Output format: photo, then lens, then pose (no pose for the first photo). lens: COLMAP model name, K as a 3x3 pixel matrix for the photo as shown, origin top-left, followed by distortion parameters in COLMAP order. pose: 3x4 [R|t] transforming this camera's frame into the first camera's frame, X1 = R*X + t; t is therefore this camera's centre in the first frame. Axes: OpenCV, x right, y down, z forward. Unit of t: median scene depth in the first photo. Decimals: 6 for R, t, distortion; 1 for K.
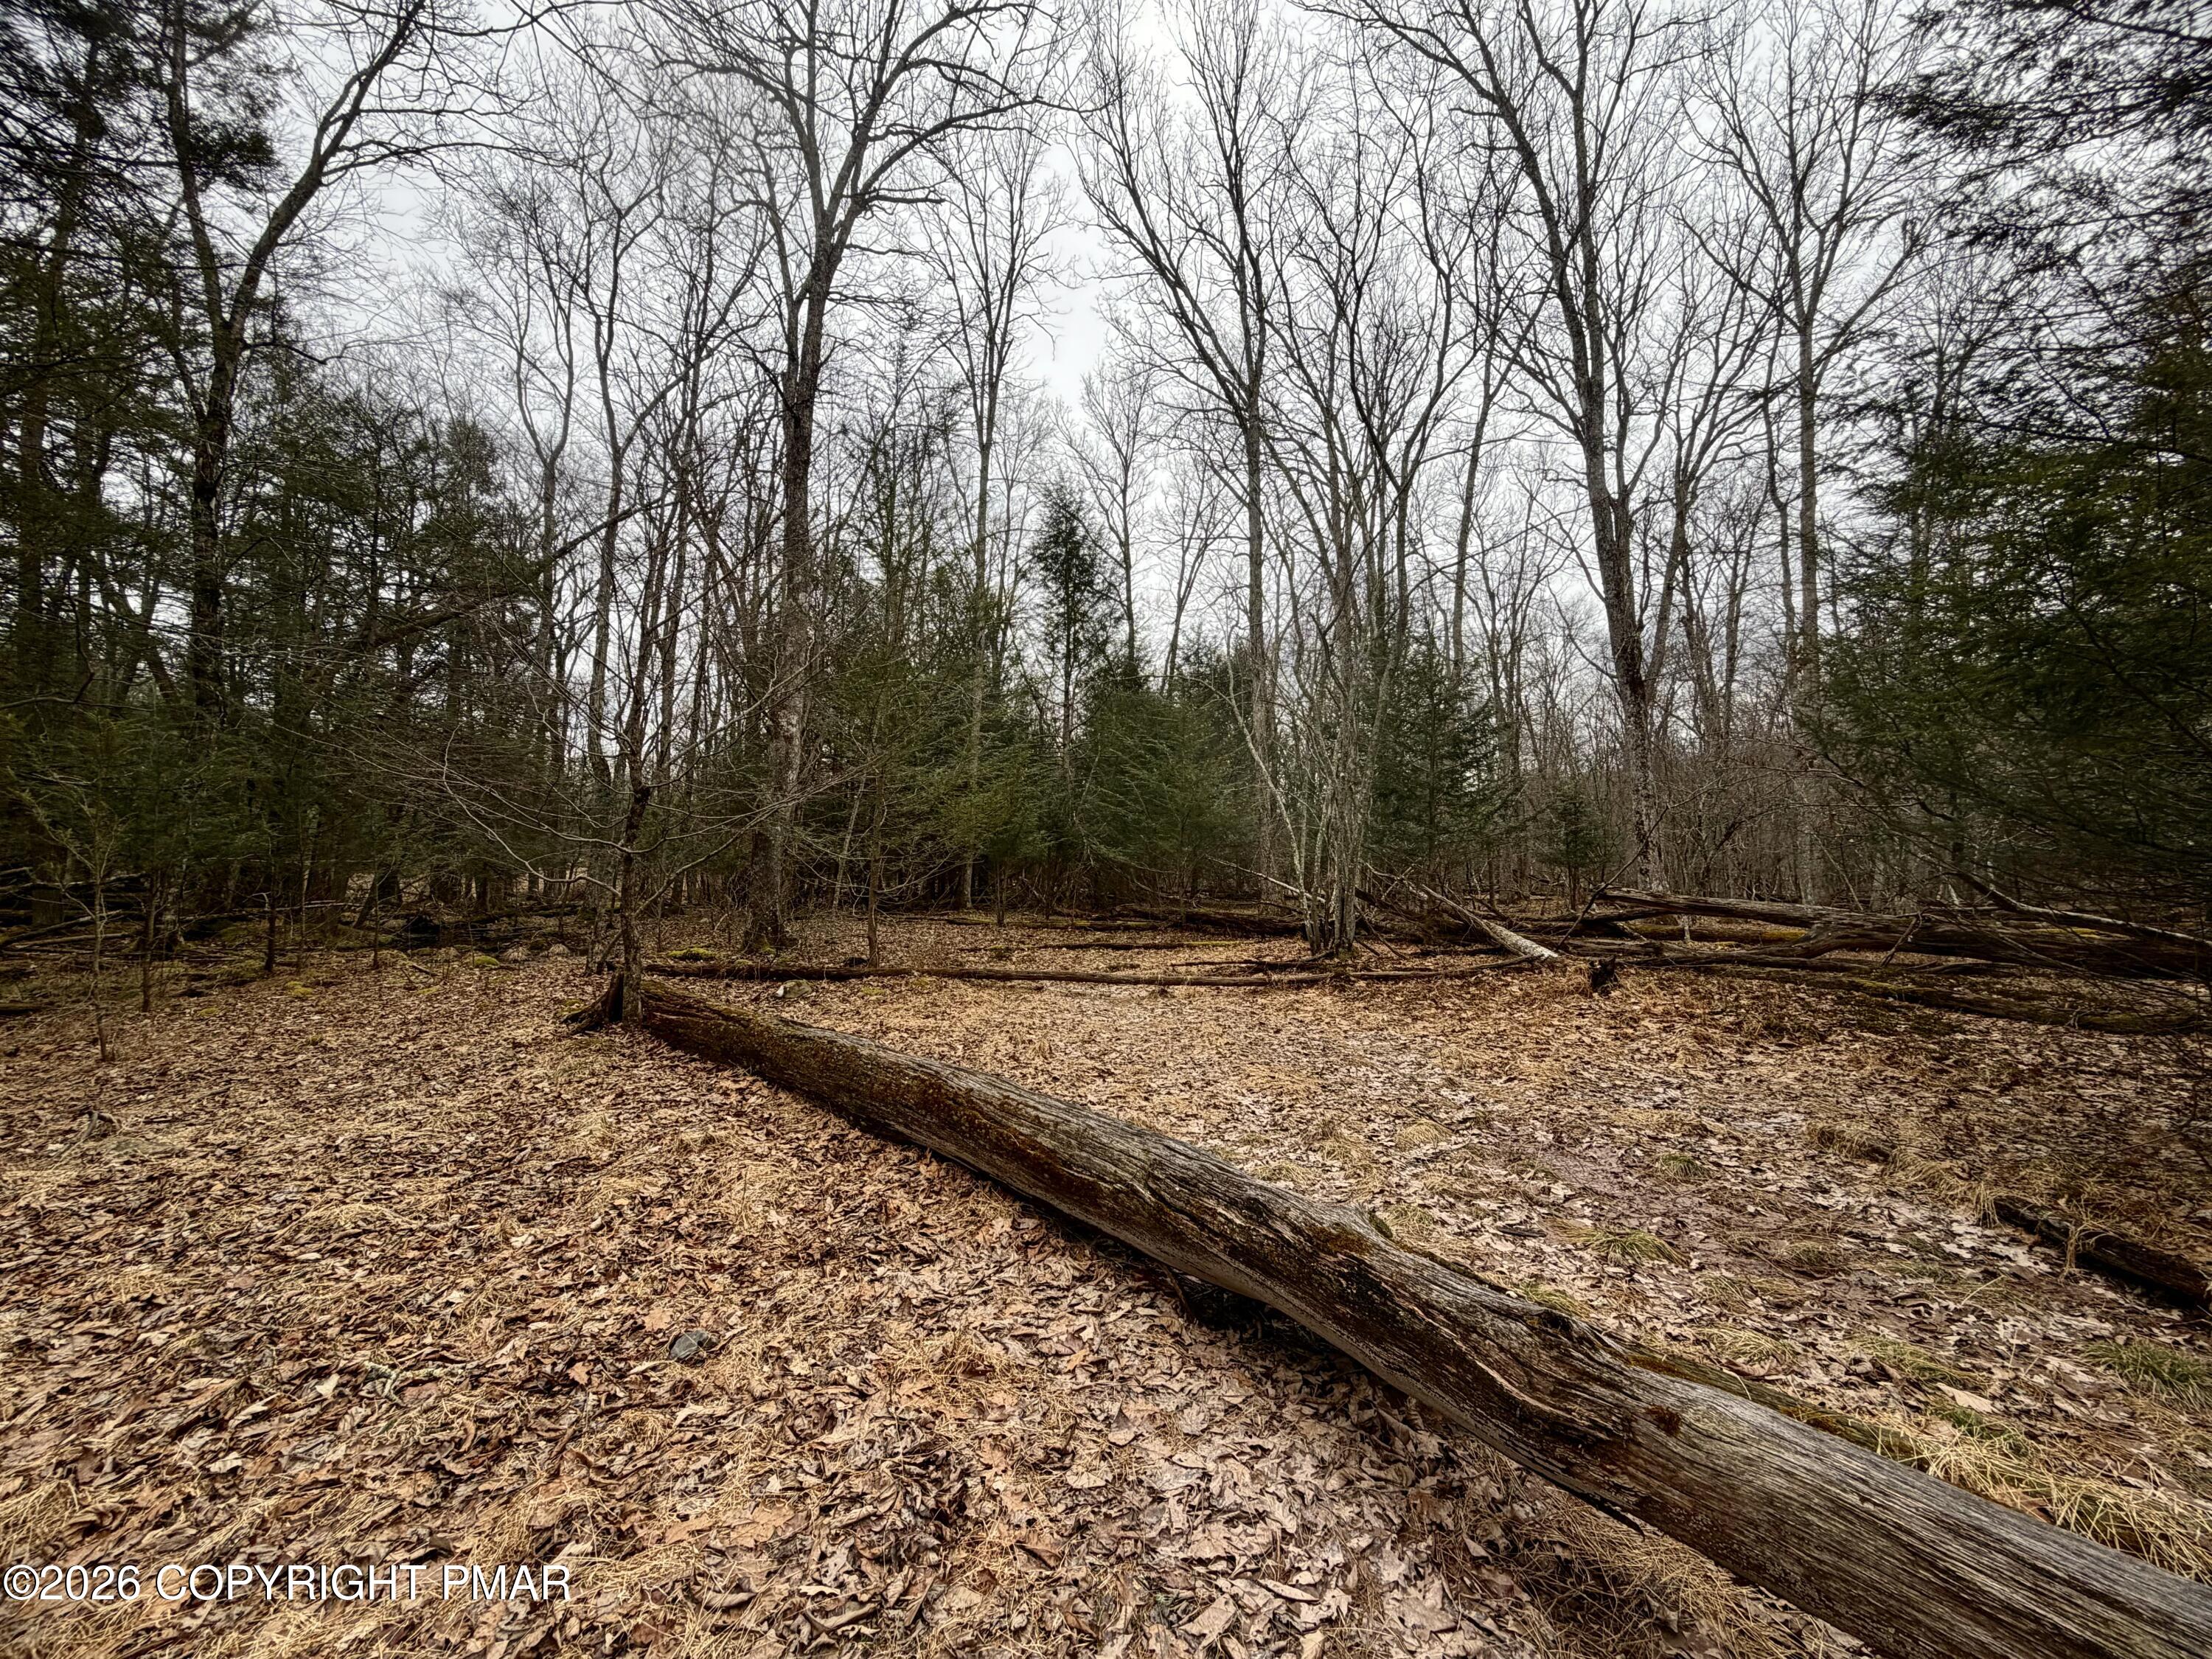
lens RADIAL K [[879.3, 0, 1106.0], [0, 879.3, 829.5], [0, 0, 1]] dist [0.001953, 0.000371]
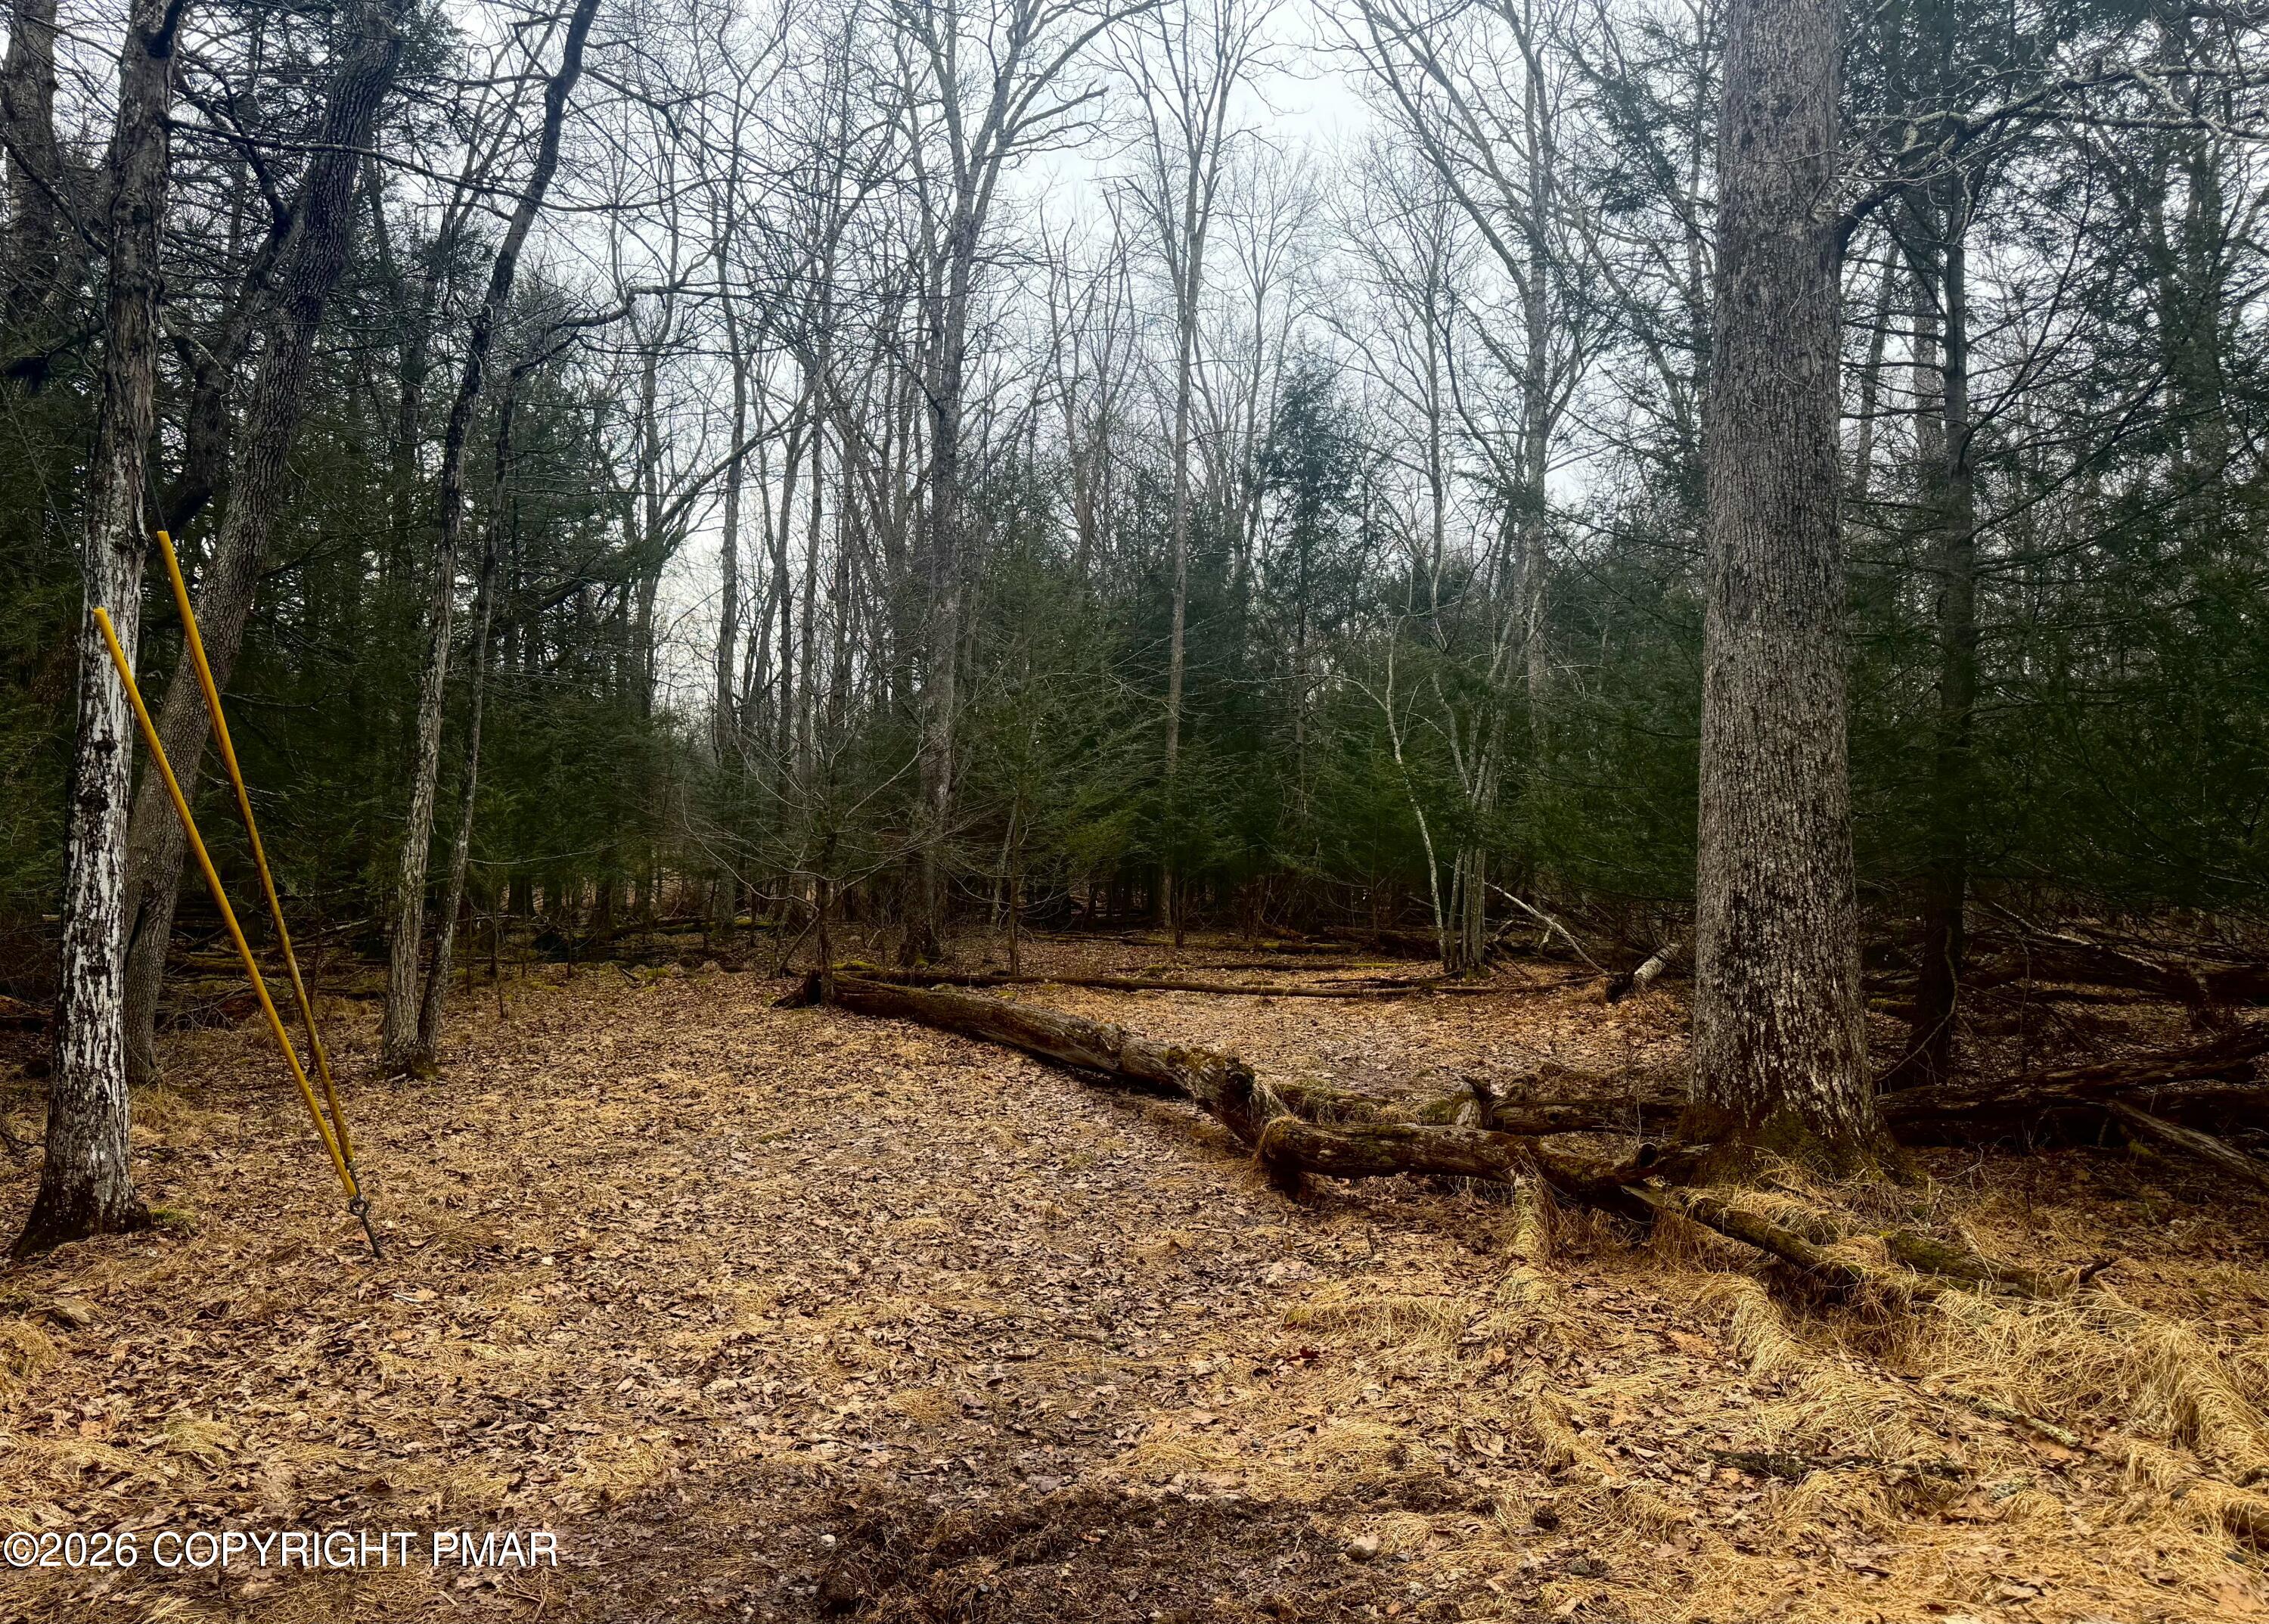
lens RADIAL K [[1621.3, 0, 1134.5], [0, 1621.3, 812.0], [0, 0, 1]] dist [-0.000232, -0.000058]
pose [[0.971498, -0.013870, -0.236644, 0.283034], [0.017201, 0.999780, 0.012016, -0.056011], [0.236425, -0.015744, 0.971522, -0.717044]]
